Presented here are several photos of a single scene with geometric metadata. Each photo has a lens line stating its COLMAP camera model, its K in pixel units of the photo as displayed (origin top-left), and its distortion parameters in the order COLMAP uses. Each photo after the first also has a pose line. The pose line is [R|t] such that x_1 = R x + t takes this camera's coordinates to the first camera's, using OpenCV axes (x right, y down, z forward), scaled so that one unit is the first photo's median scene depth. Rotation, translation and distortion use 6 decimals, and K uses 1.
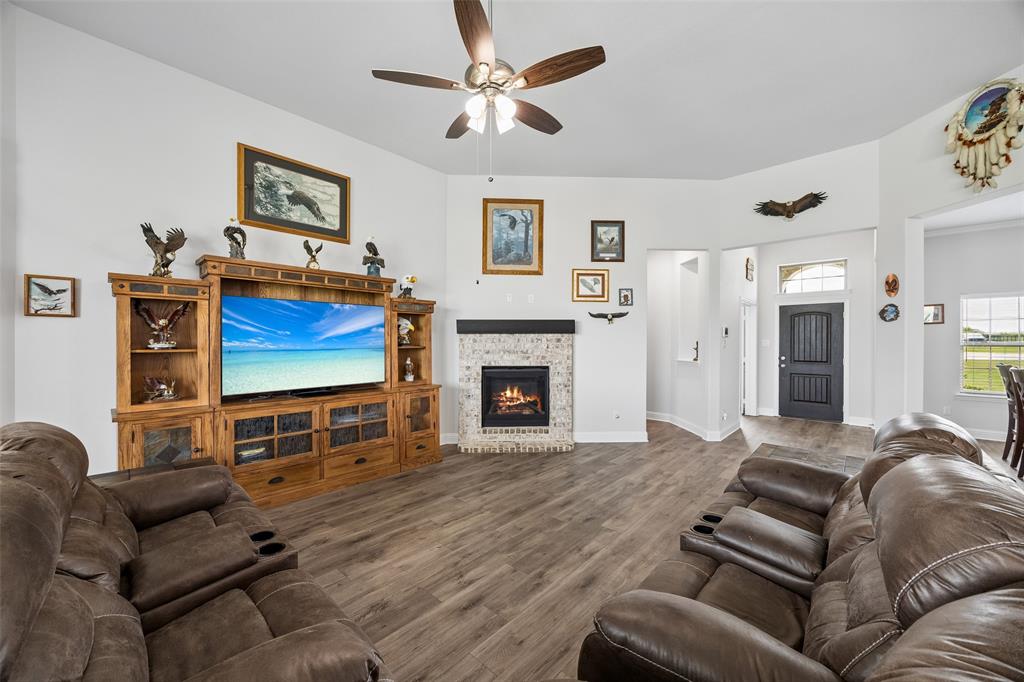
lens RADIAL K [[389.9, 0, 510.6], [0, 389.9, 342.4], [0, 0, 1]] dist [-0.003223, -0.000085]
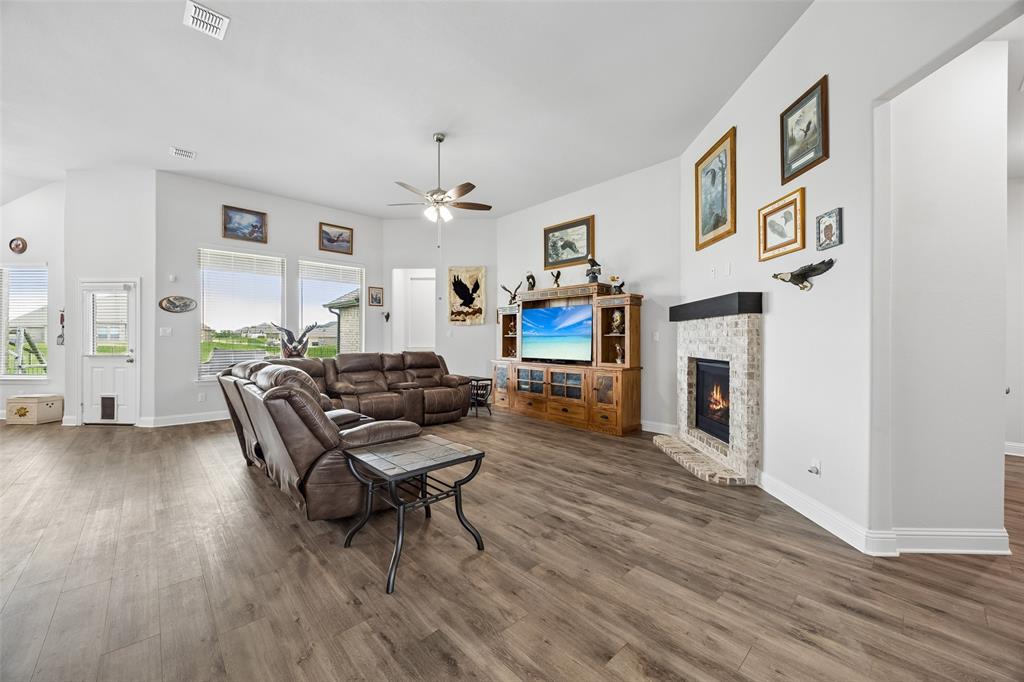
lens RADIAL K [[389.9, 0, 508.0], [0, 389.9, 342.1], [0, 0, 1]] dist [-0.003223, -0.000085]
pose [[-0.079588, 0.006725, -0.996805, 0.960161], [-0.008248, 0.999939, 0.007405, 0.027434], [0.996794, 0.008811, -0.079528, 0.760443]]
